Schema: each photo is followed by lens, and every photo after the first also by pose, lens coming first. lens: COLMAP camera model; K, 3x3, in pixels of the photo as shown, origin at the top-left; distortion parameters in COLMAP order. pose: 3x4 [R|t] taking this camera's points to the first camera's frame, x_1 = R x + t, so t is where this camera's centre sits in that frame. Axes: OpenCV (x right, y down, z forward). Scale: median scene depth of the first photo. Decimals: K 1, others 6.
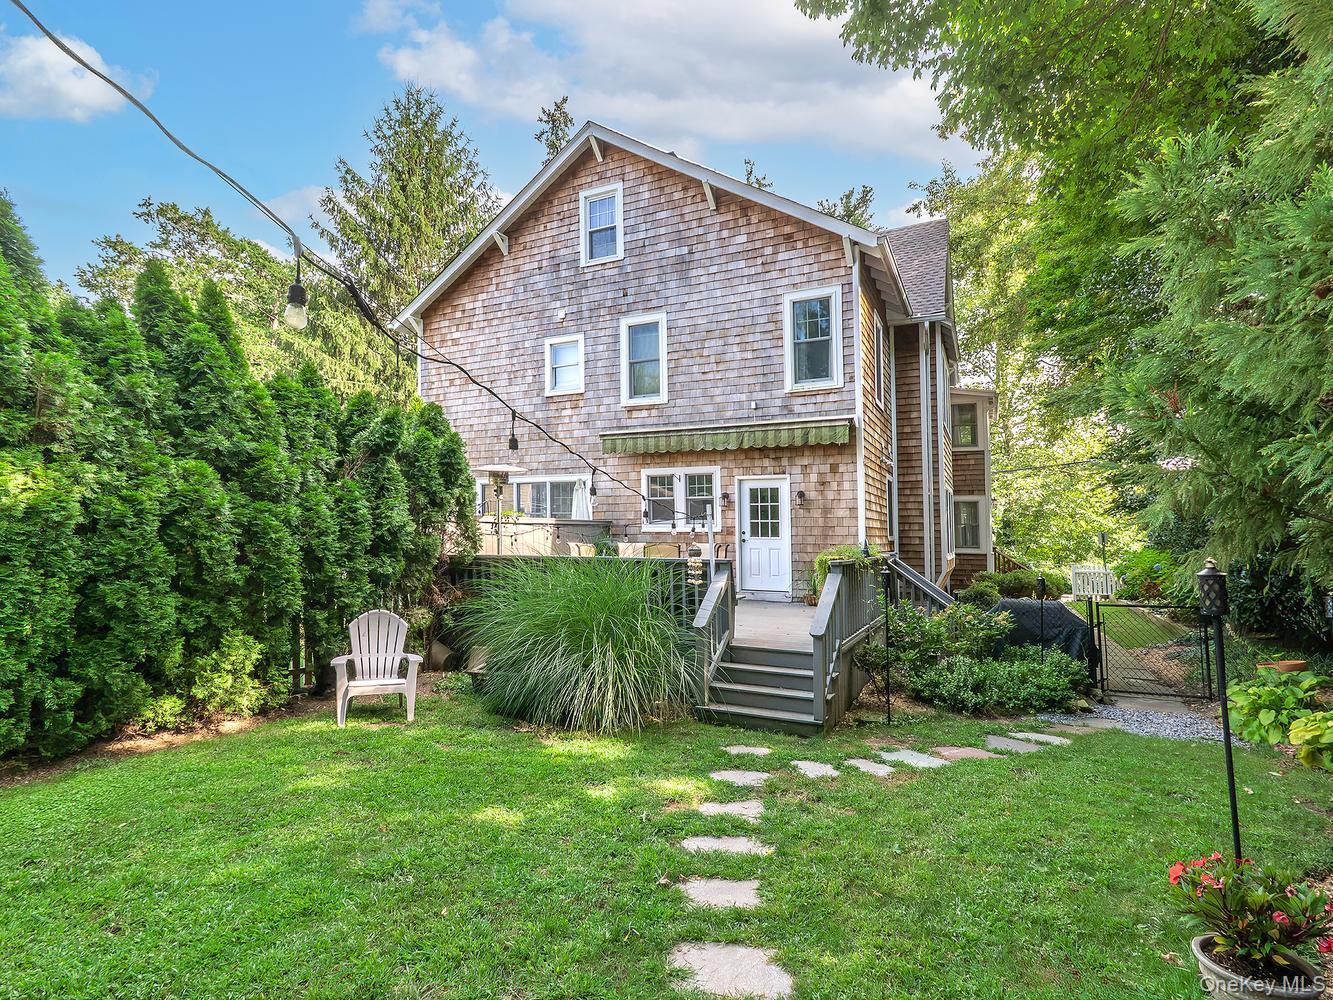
lens RADIAL K [[683.6, 0, 693.8], [0, 683.6, 503.8], [0, 0, 1]] dist [0.011710, -0.000596]
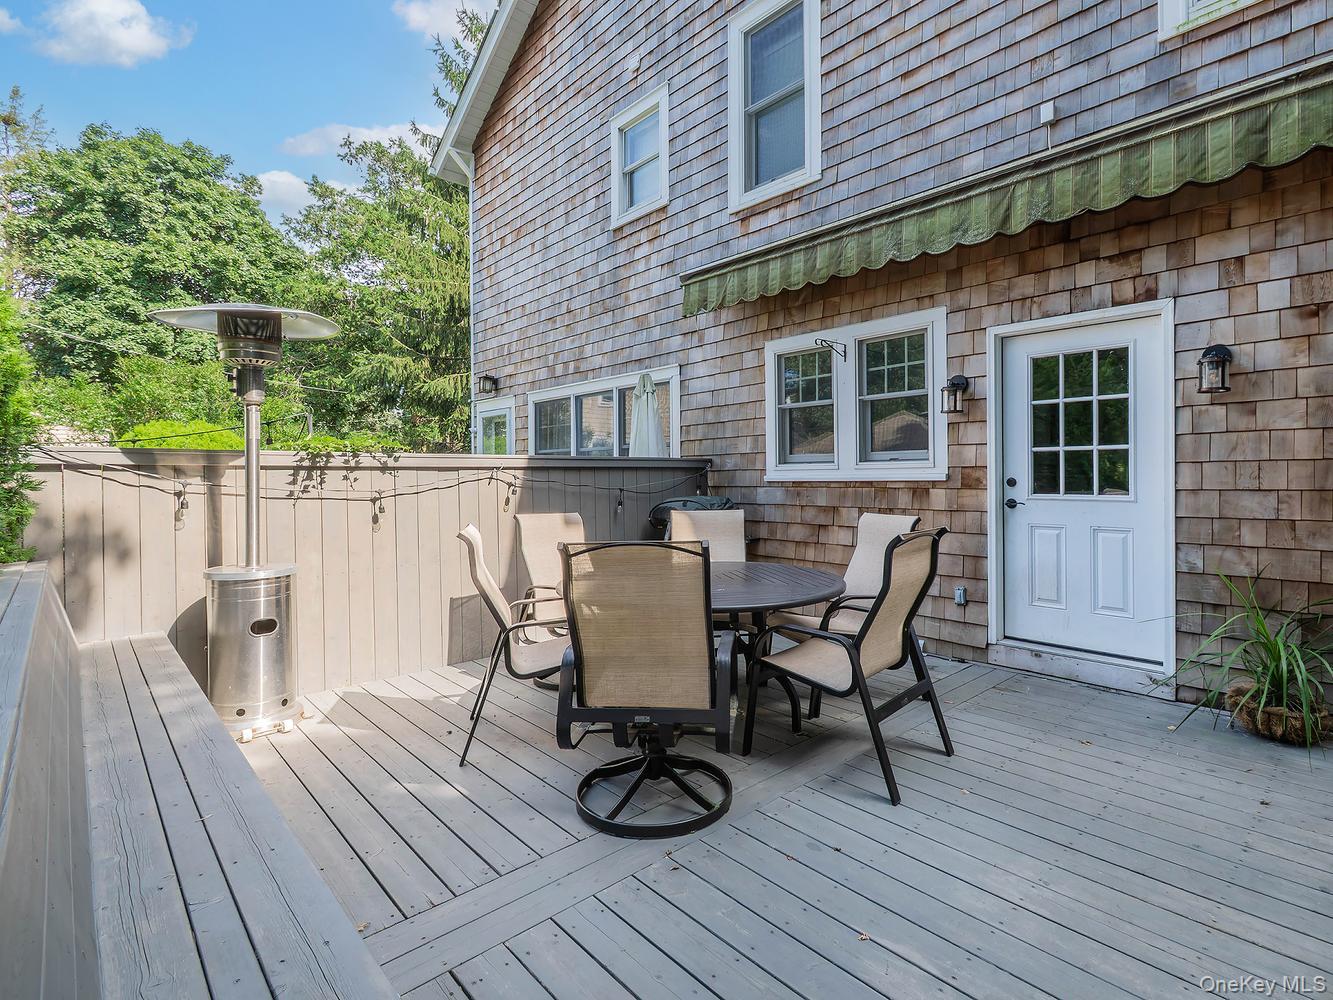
lens RADIAL K [[683.6, 0, 693.8], [0, 683.6, 503.8], [0, 0, 1]] dist [0.011710, -0.000596]
pose [[0.926992, 0.002619, -0.375071, 0.051954], [0.029222, 0.996432, 0.079181, 0.019446], [0.373940, -0.084360, 0.923608, 0.587059]]
